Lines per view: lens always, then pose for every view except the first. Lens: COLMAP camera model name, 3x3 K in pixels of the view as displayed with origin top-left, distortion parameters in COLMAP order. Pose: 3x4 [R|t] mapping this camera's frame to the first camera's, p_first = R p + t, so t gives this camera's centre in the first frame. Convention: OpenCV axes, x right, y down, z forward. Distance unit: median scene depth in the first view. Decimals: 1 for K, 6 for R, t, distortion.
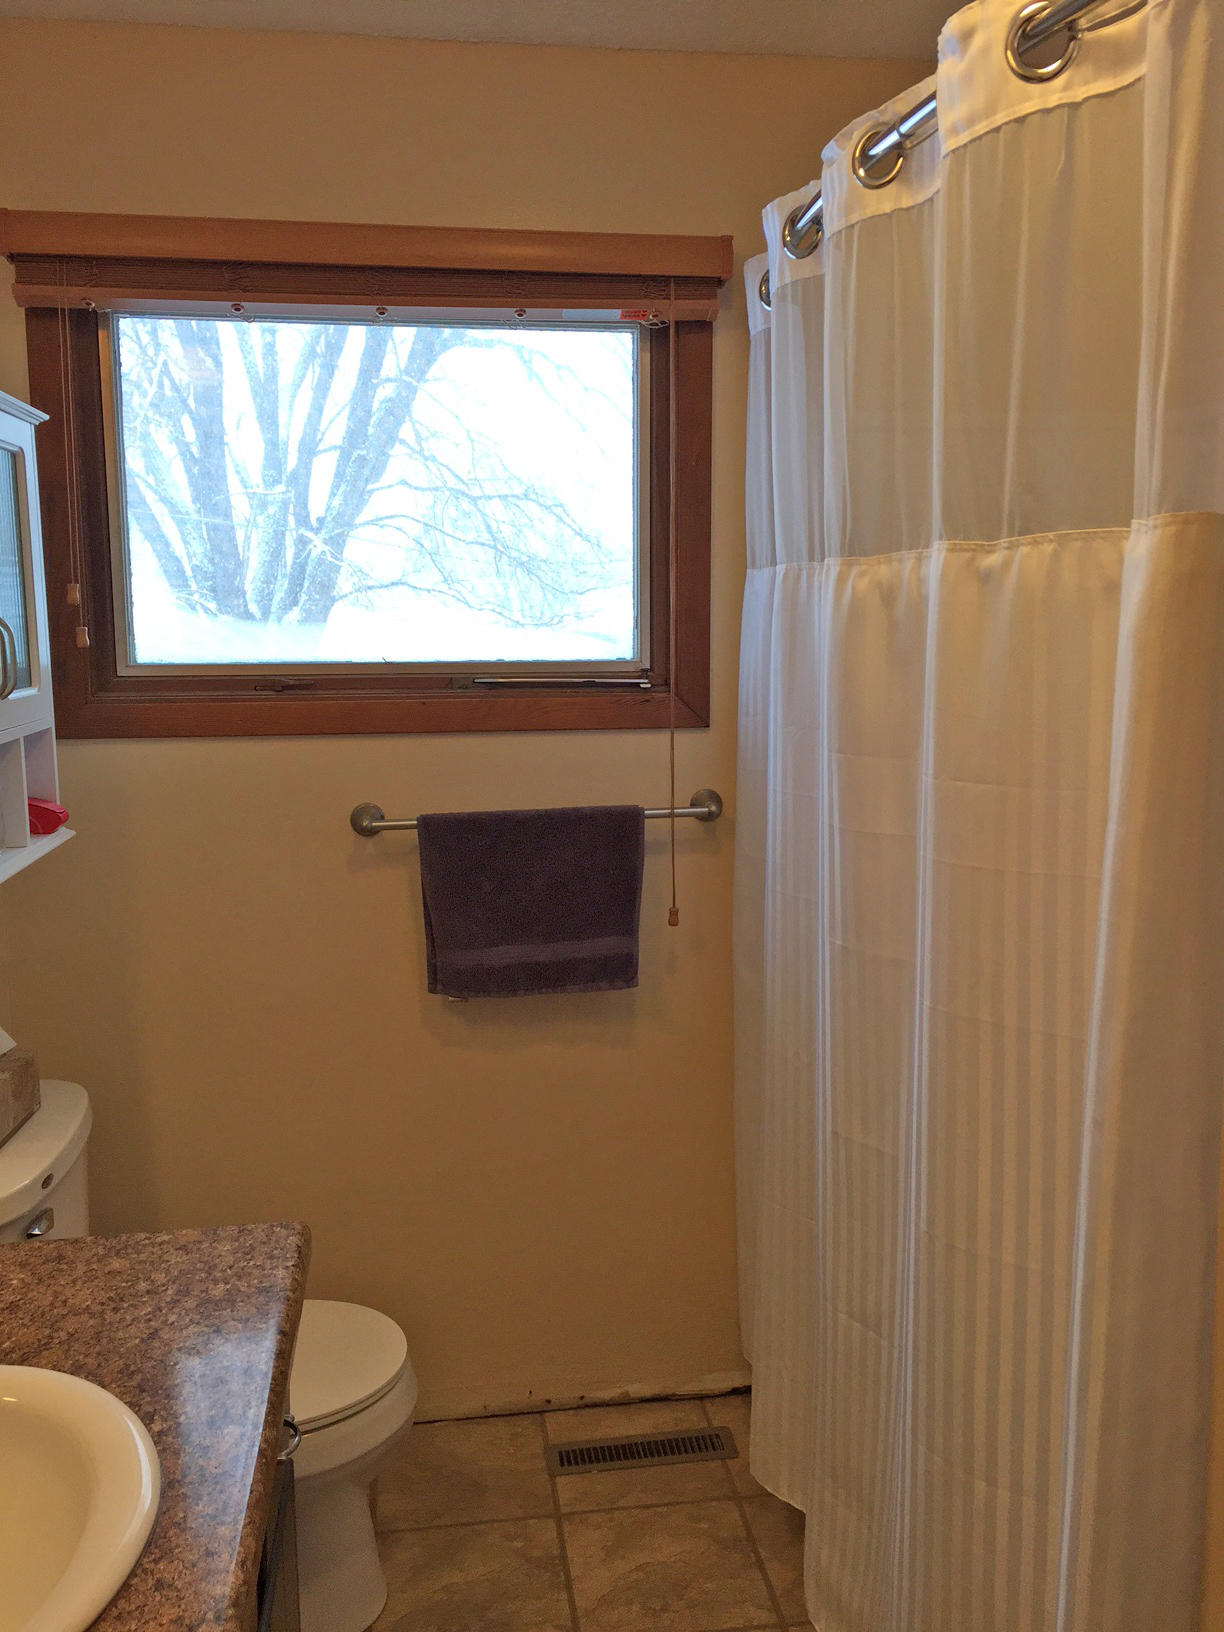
lens RADIAL K [[1404.6, 0, 589.2], [0, 1404.6, 775.9], [0, 0, 1]] dist [0.087649, -0.114678]
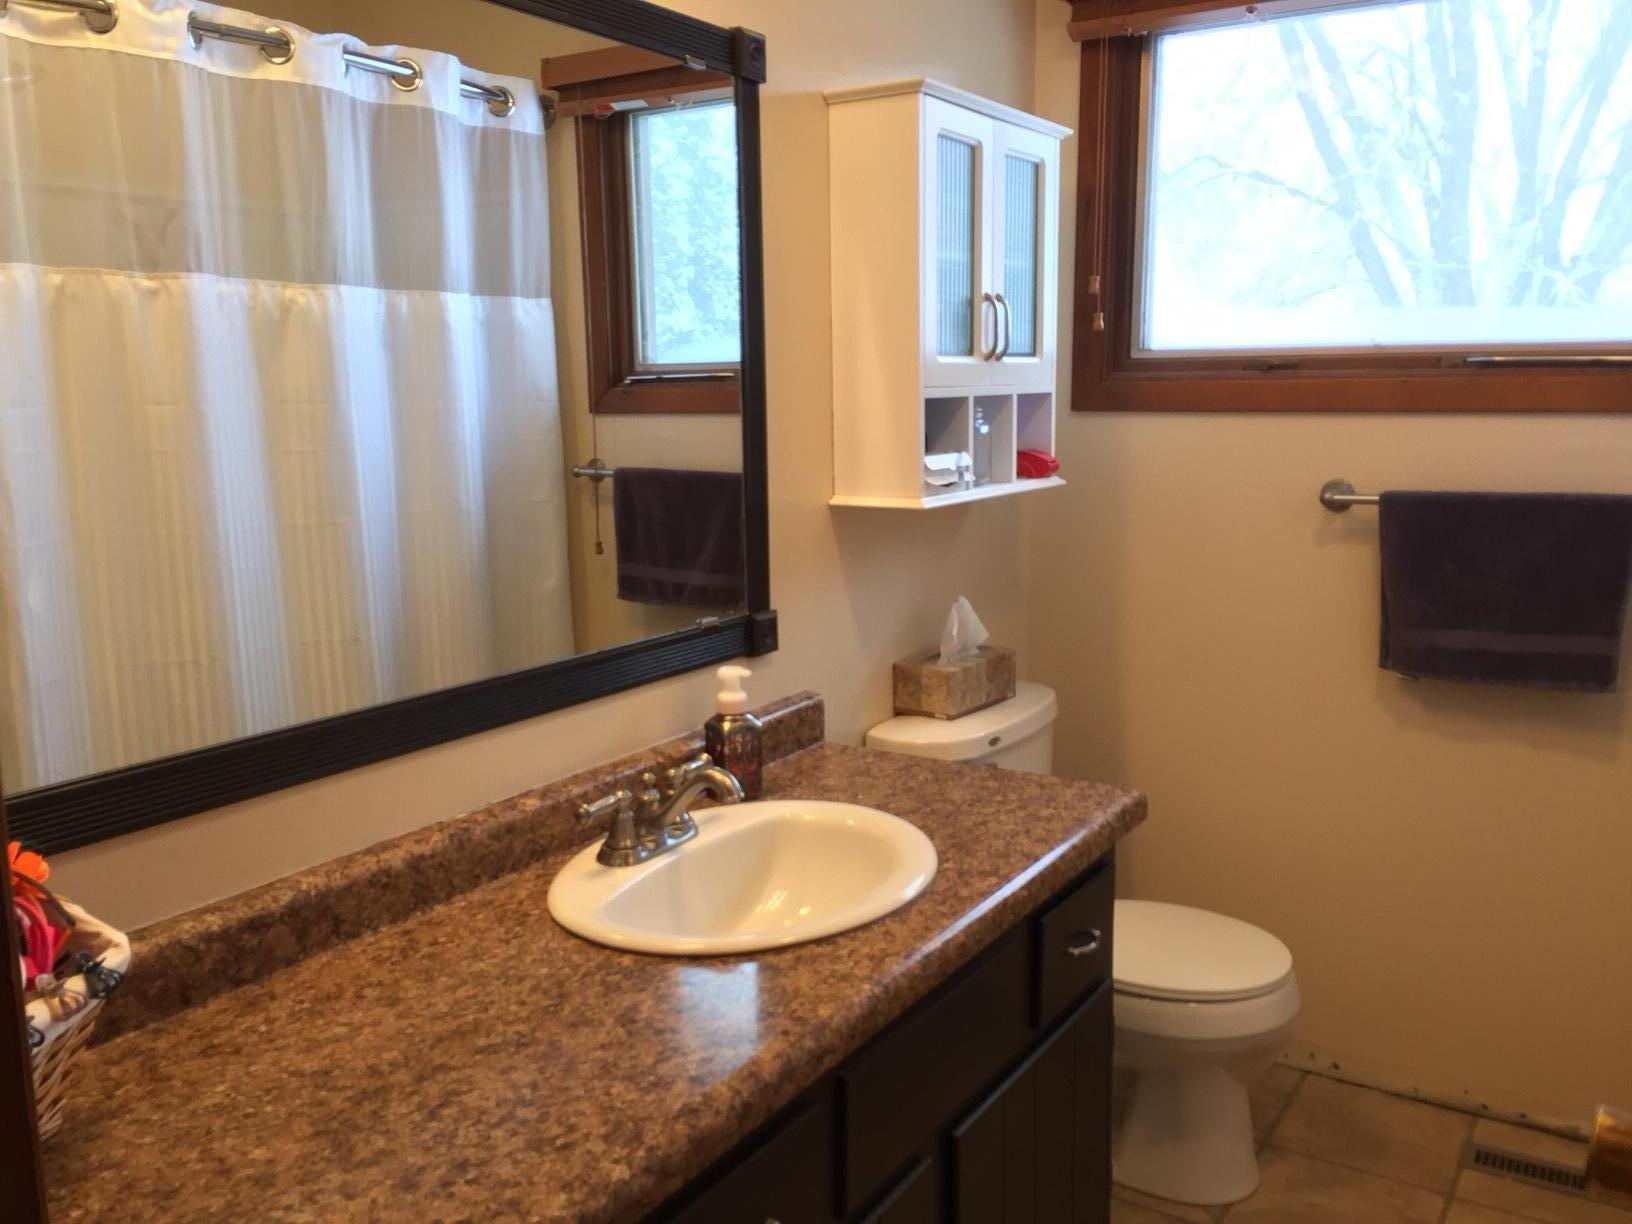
lens RADIAL K [[1404.6, 0, 818.8], [0, 1404.6, 614.5], [0, 0, 1]] dist [0.087649, -0.114678]
pose [[0.754934, 0.109045, -0.646672, 0.242146], [-0.081512, 0.994035, 0.072462, 0.074311], [0.650716, -0.001993, 0.759319, -0.048031]]
